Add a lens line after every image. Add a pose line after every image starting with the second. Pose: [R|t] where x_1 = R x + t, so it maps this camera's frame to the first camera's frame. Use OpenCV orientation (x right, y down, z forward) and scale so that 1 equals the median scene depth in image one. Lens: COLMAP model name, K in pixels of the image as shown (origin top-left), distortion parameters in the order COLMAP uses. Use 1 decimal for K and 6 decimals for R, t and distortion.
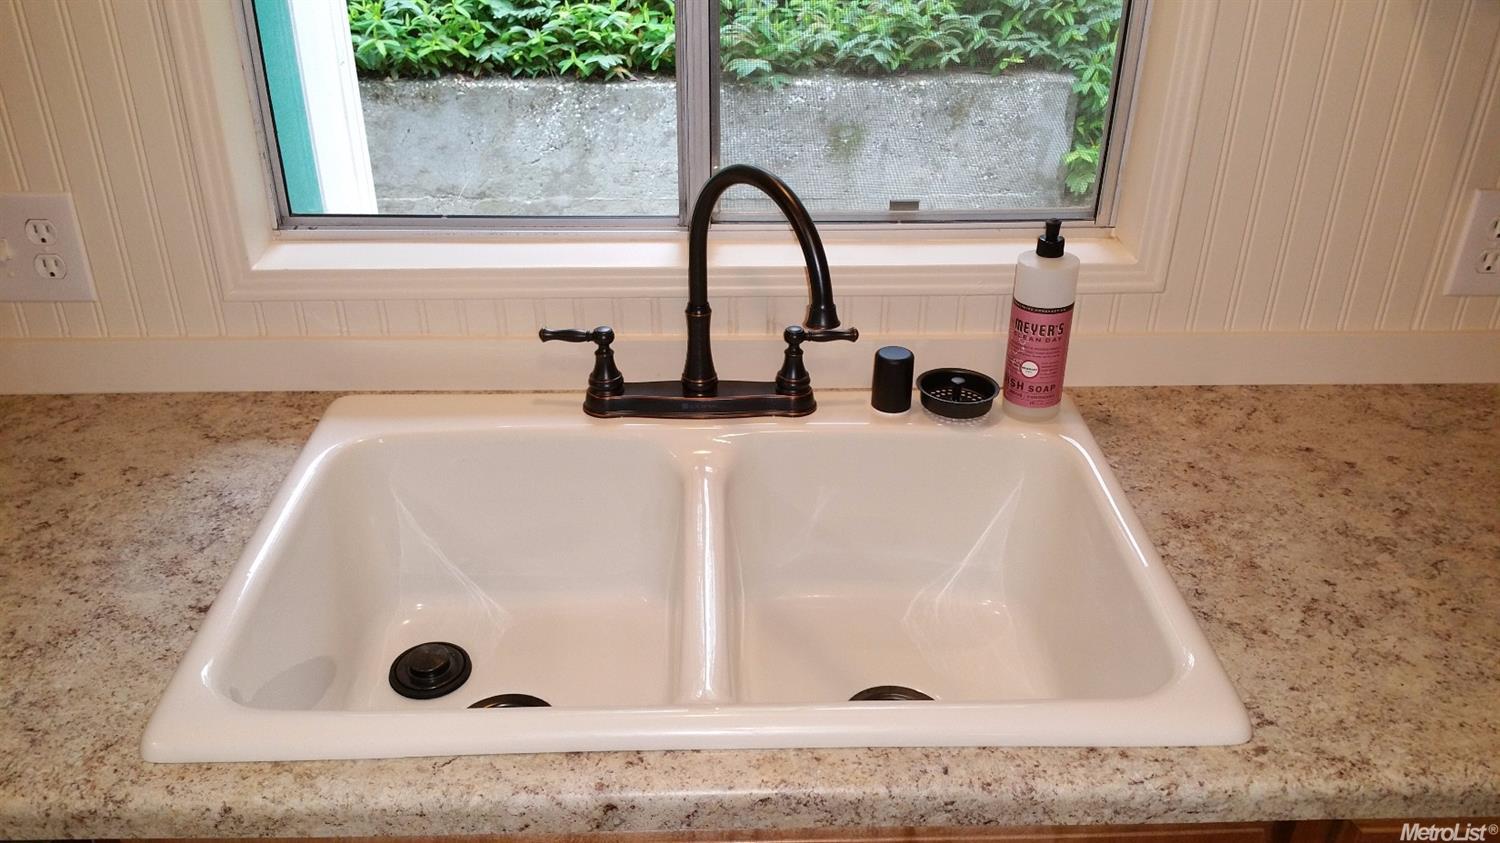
lens RADIAL K [[1202.0, 0, 749.7], [0, 1202.0, 421.1], [0, 0, 1]] dist [0.012512, -0.002159]
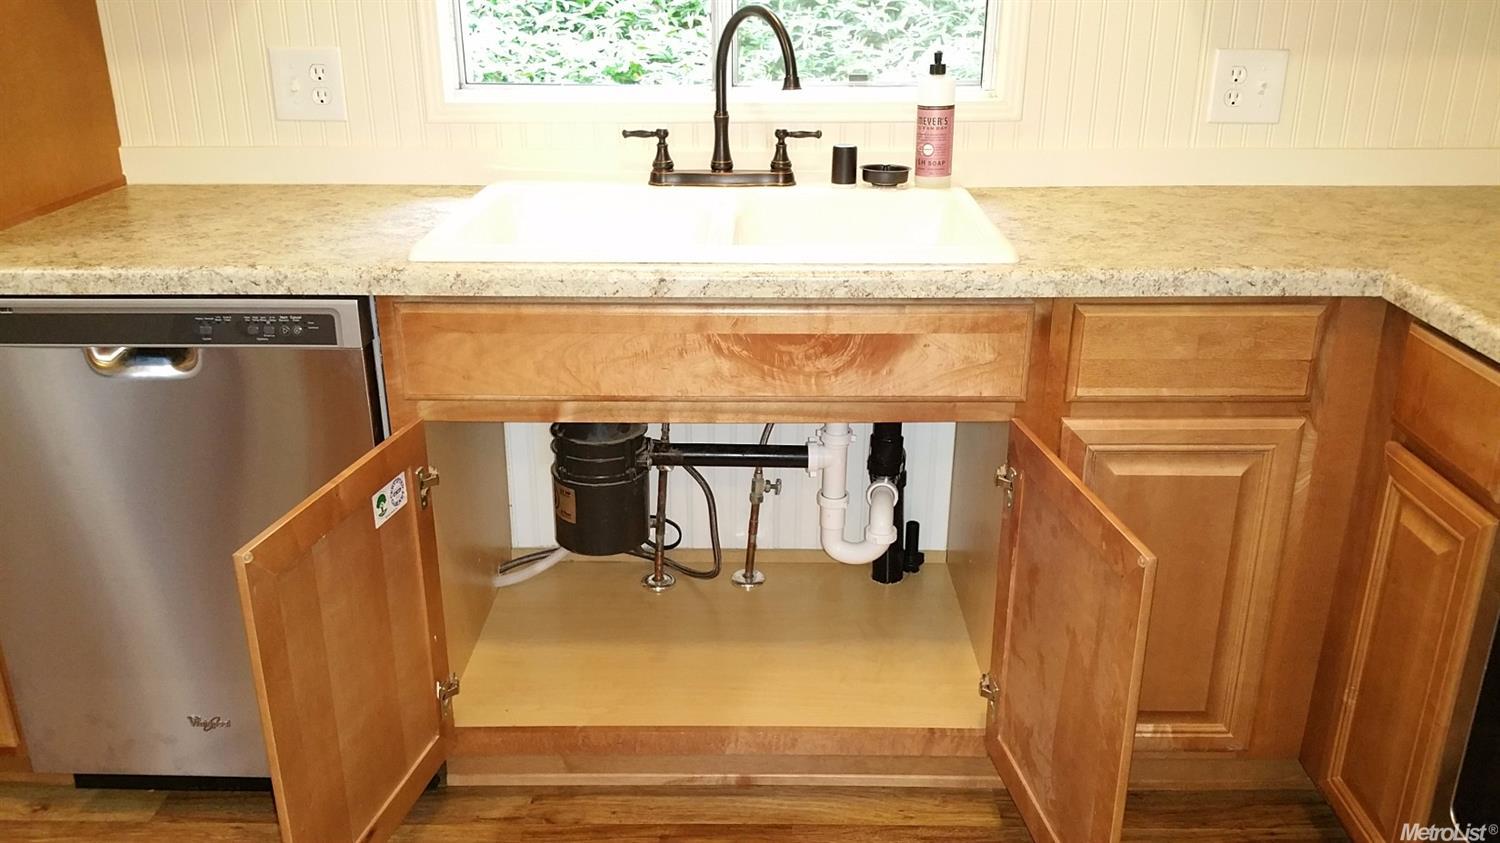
lens RADIAL K [[1202.0, 0, 750.1], [0, 1202.0, 419.8], [0, 0, 1]] dist [0.012512, -0.002159]
pose [[0.999130, 0.010892, -0.040257, 0.063422], [-0.015949, 0.991710, -0.127500, 0.506096], [0.038535, 0.128031, 0.991021, -0.527468]]
